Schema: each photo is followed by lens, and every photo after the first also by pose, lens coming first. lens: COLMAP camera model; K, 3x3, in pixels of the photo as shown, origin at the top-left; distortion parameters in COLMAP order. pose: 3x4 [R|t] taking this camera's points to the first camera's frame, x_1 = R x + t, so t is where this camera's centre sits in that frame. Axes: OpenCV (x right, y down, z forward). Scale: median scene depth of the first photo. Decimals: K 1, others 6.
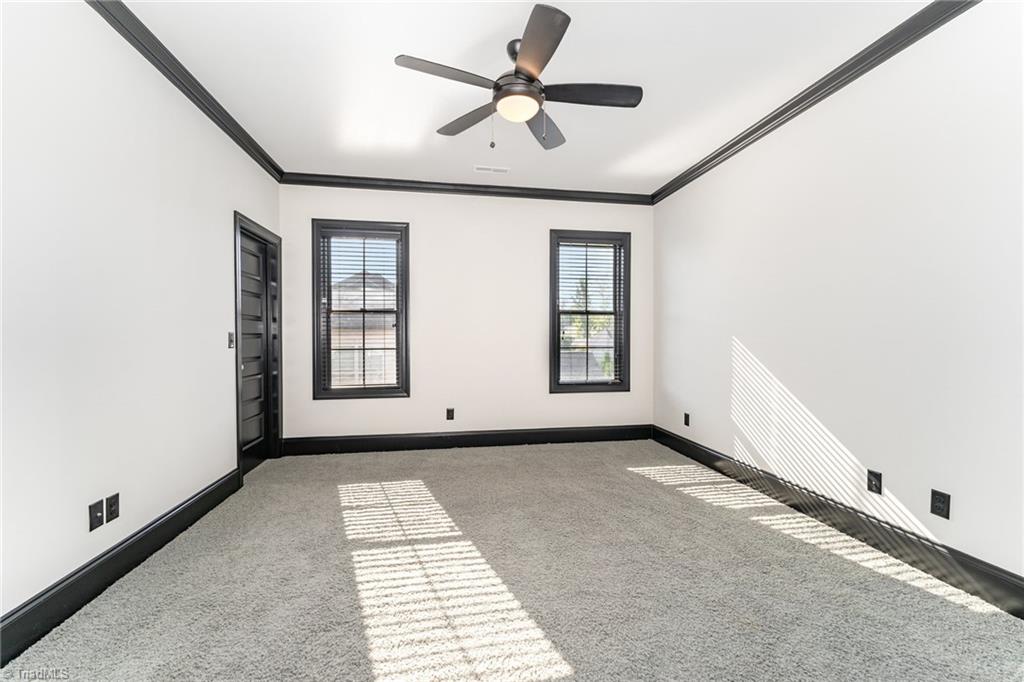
lens RADIAL K [[411.9, 0, 512.0], [0, 411.9, 341.0], [0, 0, 1]] dist [0.001072, 0.000096]
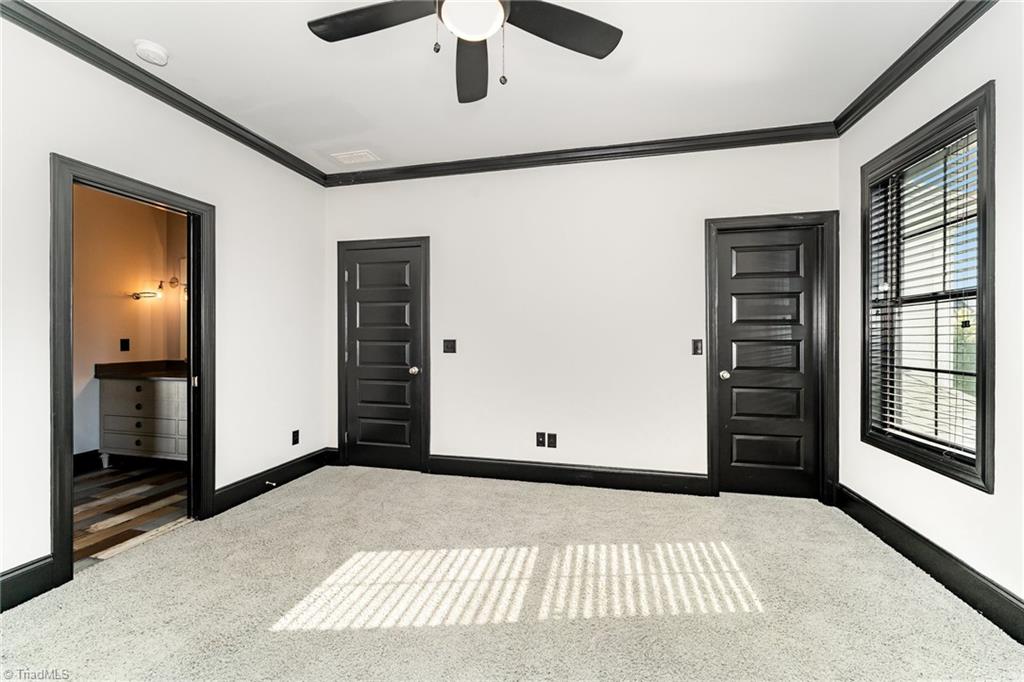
lens RADIAL K [[411.9, 0, 512.0], [0, 411.9, 341.0], [0, 0, 1]] dist [0.001072, 0.000096]
pose [[-0.390520, 0.012161, -0.920514, 0.534368], [-0.010333, 0.999792, 0.017592, -0.034301], [0.920537, 0.016382, -0.390313, 1.172481]]
